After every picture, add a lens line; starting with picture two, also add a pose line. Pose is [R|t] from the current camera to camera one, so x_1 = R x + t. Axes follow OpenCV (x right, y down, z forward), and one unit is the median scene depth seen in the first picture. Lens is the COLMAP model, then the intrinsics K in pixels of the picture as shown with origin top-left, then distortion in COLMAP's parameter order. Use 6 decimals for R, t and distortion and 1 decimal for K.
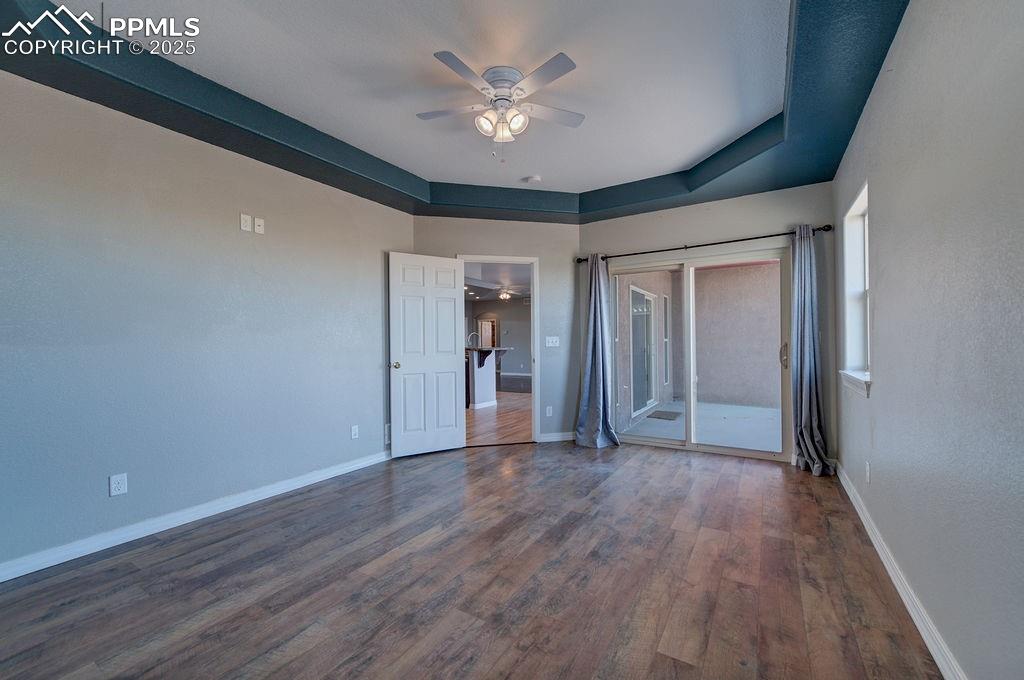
lens RADIAL K [[403.1, 0, 496.0], [0, 403.1, 354.8], [0, 0, 1]] dist [-0.001925, 0.001048]
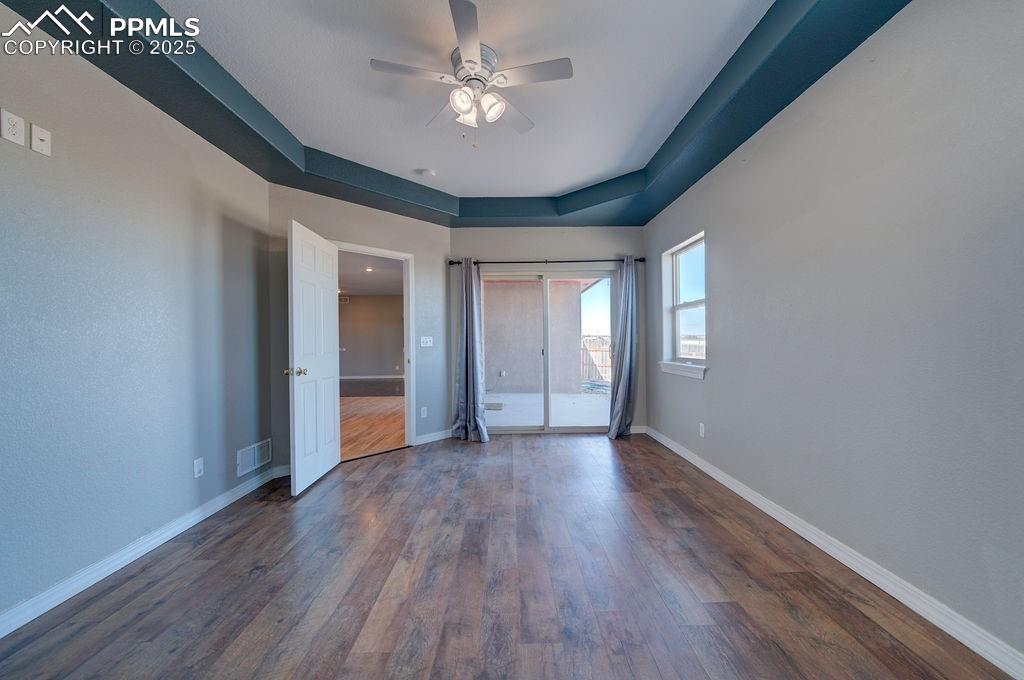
lens RADIAL K [[379.6, 0, 501.9], [0, 379.6, 350.8], [0, 0, 1]] dist [-0.012176, 0.000275]
pose [[0.837404, -0.010775, 0.546478, -0.313808], [0.018302, 0.999798, -0.008334, 0.002051], [-0.546278, 0.016981, 0.837432, 0.181514]]
